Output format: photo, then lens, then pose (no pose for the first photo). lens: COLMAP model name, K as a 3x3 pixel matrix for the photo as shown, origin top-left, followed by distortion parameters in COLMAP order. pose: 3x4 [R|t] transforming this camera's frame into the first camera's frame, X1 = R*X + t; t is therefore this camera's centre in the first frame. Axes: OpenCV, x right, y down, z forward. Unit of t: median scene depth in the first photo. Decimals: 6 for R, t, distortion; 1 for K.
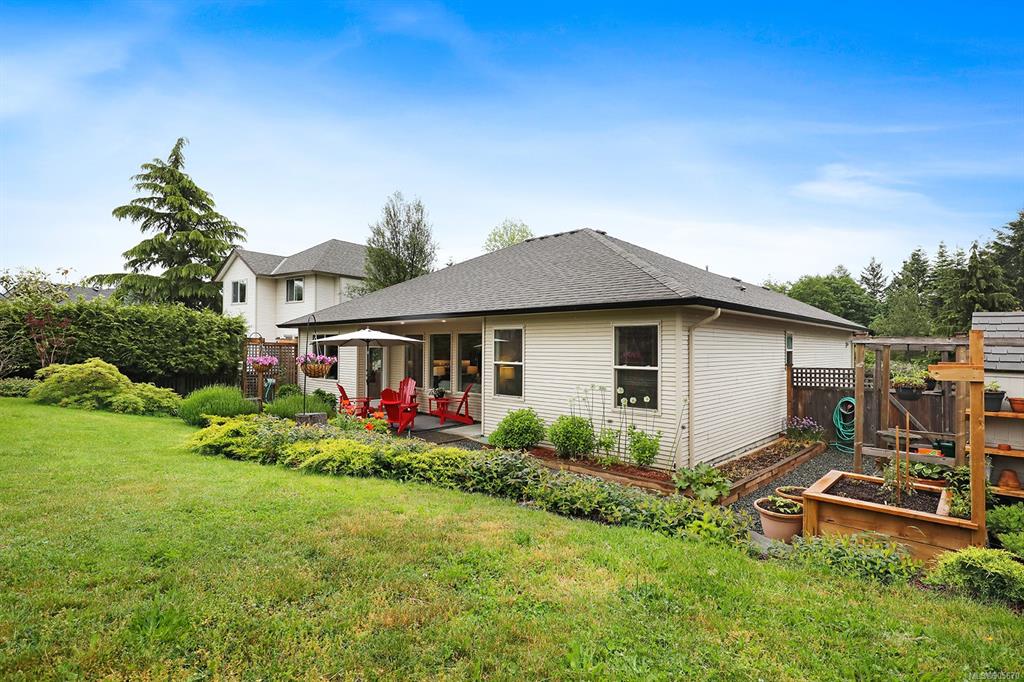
lens RADIAL K [[498.4, 0, 509.9], [0, 498.4, 338.8], [0, 0, 1]] dist [-0.002590, -0.000692]
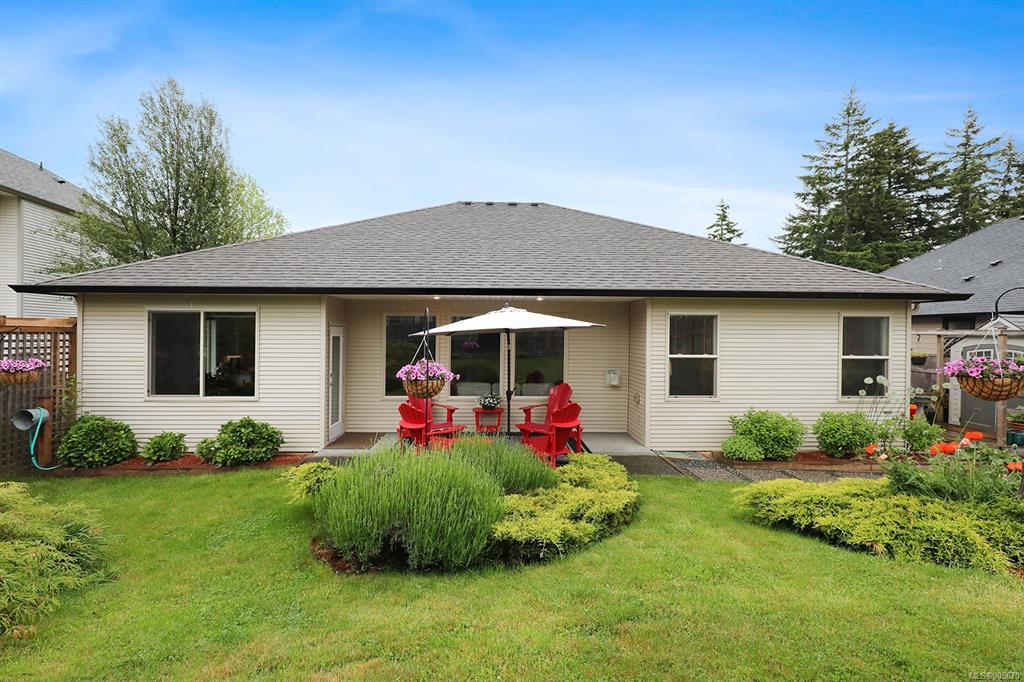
lens RADIAL K [[477.4, 0, 511.8], [0, 477.4, 335.9], [0, 0, 1]] dist [0.003062, 0.001601]
pose [[0.705518, -0.003670, 0.708683, -0.687965], [-0.013149, 0.999747, 0.018267, 0.004297], [-0.708570, -0.022206, 0.705291, 0.589641]]
